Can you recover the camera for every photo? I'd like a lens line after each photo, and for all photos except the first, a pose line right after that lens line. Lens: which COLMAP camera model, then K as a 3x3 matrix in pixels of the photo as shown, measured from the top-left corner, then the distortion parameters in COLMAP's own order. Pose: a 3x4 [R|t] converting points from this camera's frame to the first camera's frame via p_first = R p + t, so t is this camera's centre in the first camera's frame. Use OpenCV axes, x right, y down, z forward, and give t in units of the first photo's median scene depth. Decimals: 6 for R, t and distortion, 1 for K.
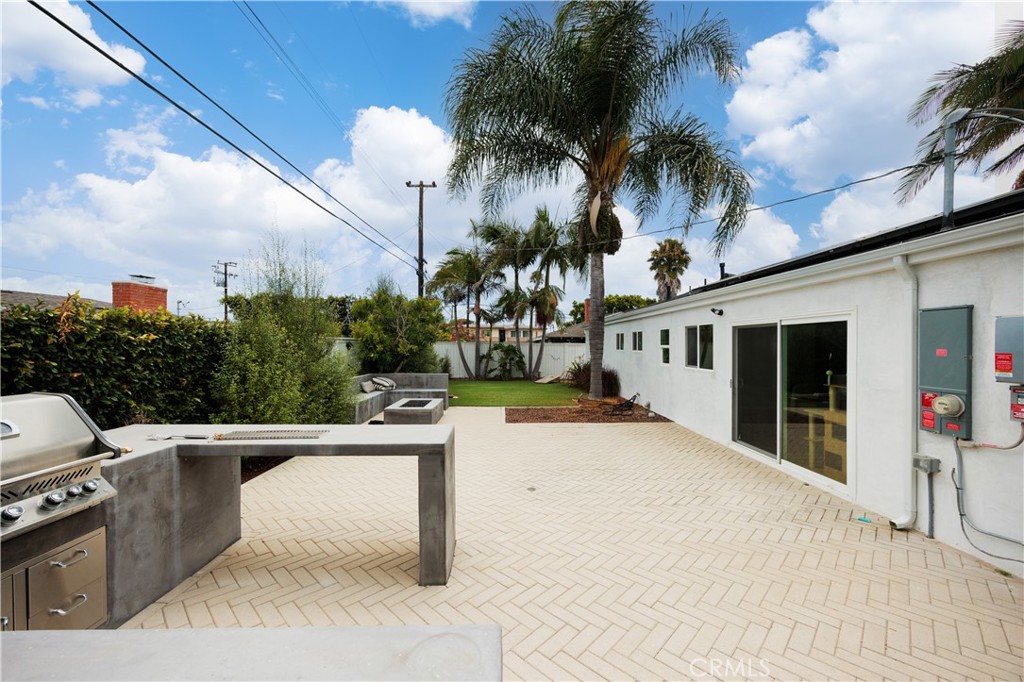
lens RADIAL K [[395.7, 0, 480.7], [0, 395.7, 333.5], [0, 0, 1]] dist [0.002985, -0.000095]
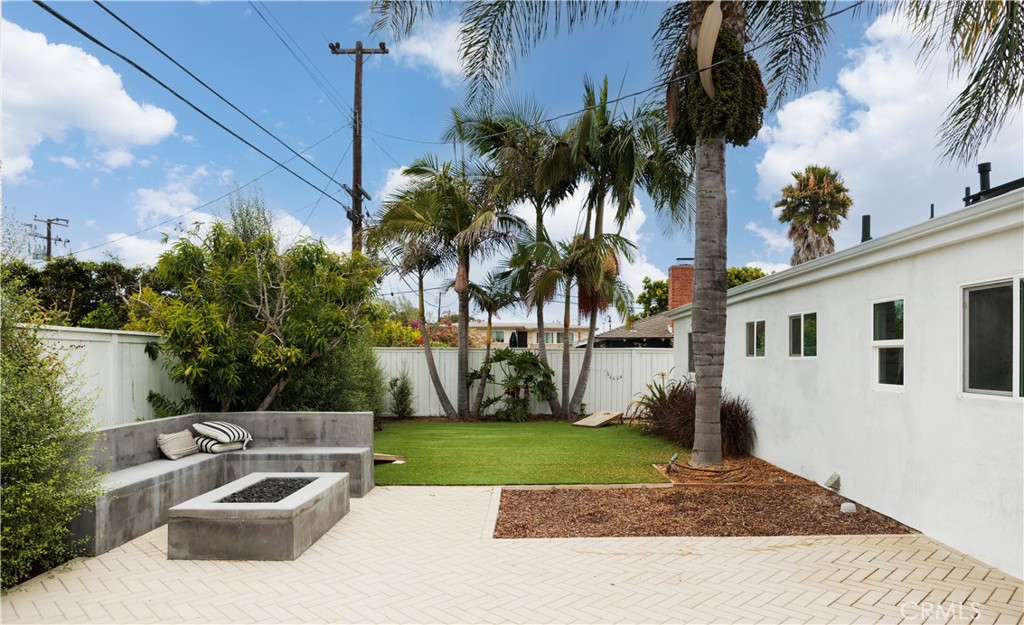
lens RADIAL K [[618.4, 0, 489.6], [0, 618.4, 363.4], [0, 0, 1]] dist [-0.005684, -0.002153]
pose [[0.999941, -0.006338, -0.008815, 0.045749], [0.006654, 0.999321, 0.036228, 0.019972], [0.008579, -0.036285, 0.999305, 0.267326]]
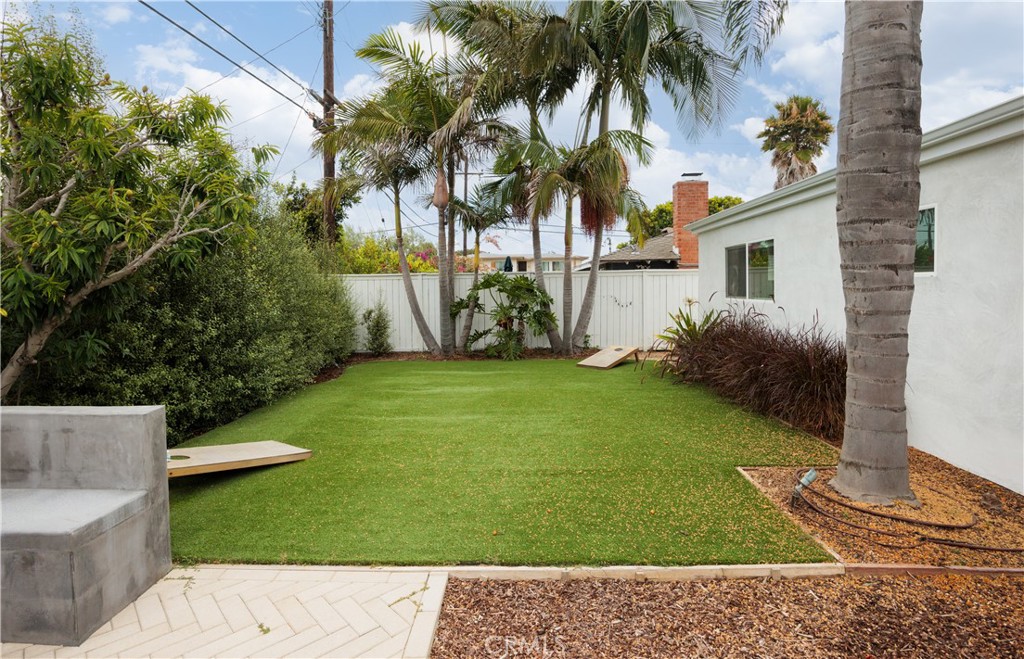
lens RADIAL K [[471.5, 0, 488.9], [0, 471.5, 312.7], [0, 0, 1]] dist [-0.001145, 0.000047]
pose [[0.999206, -0.022698, -0.032742, 0.076442], [0.025428, 0.996011, 0.085536, 0.032423], [0.030670, -0.086301, 0.995797, 0.650478]]
